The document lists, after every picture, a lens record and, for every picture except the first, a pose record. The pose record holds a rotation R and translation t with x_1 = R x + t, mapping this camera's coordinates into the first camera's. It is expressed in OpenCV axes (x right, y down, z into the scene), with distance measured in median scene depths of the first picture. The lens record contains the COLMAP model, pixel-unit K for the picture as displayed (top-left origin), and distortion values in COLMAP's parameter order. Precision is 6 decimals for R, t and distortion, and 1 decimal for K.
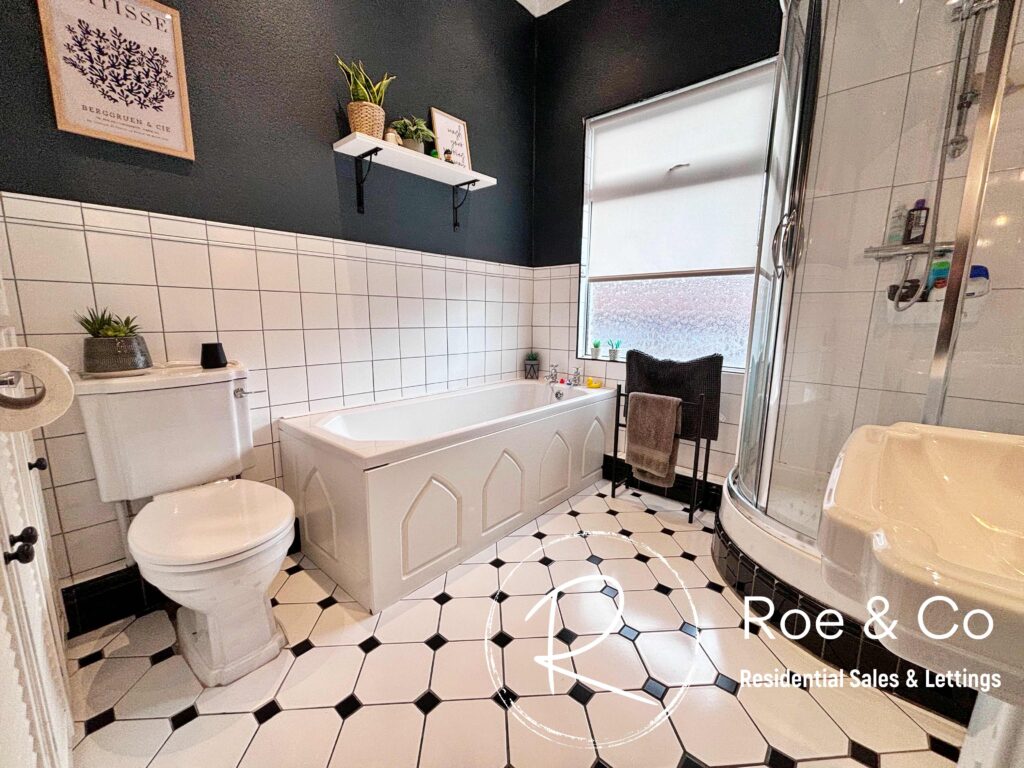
lens RADIAL K [[412.0, 0, 515.1], [0, 412.0, 382.7], [0, 0, 1]] dist [-0.001607, 0.000672]
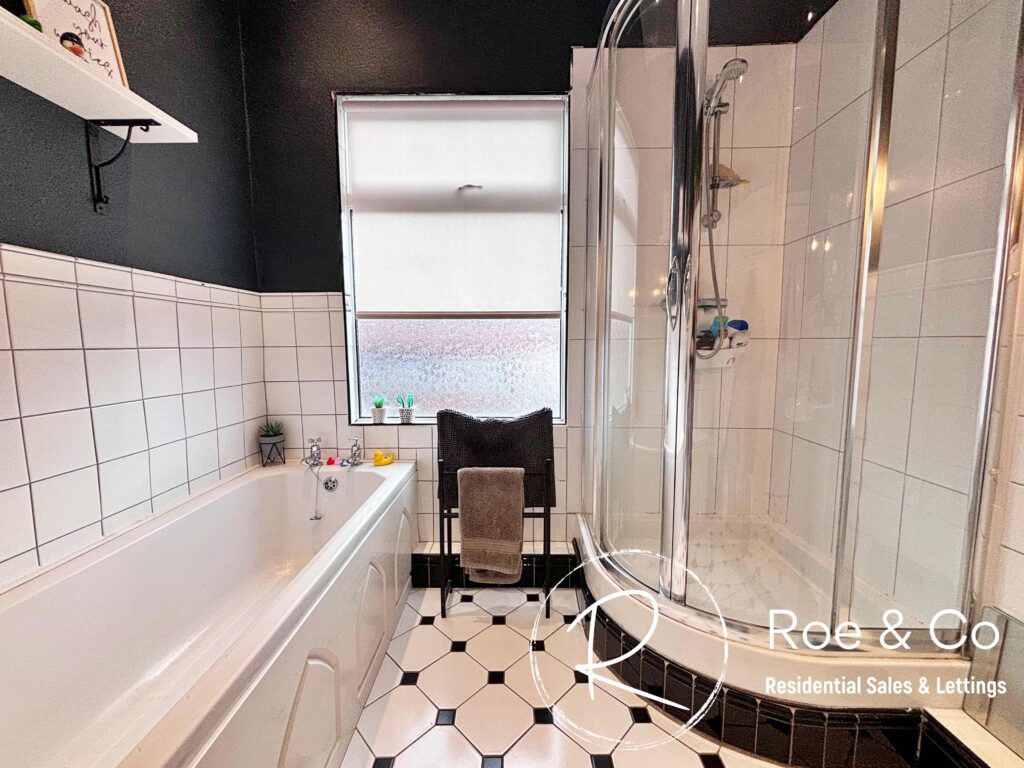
lens RADIAL K [[412.0, 0, 511.5], [0, 412.0, 381.5], [0, 0, 1]] dist [-0.001607, 0.000672]
pose [[0.756657, -0.075221, 0.649470, -0.115722], [0.120113, 0.992446, -0.024992, -0.103854], [-0.642684, 0.096920, 0.759976, 0.356801]]
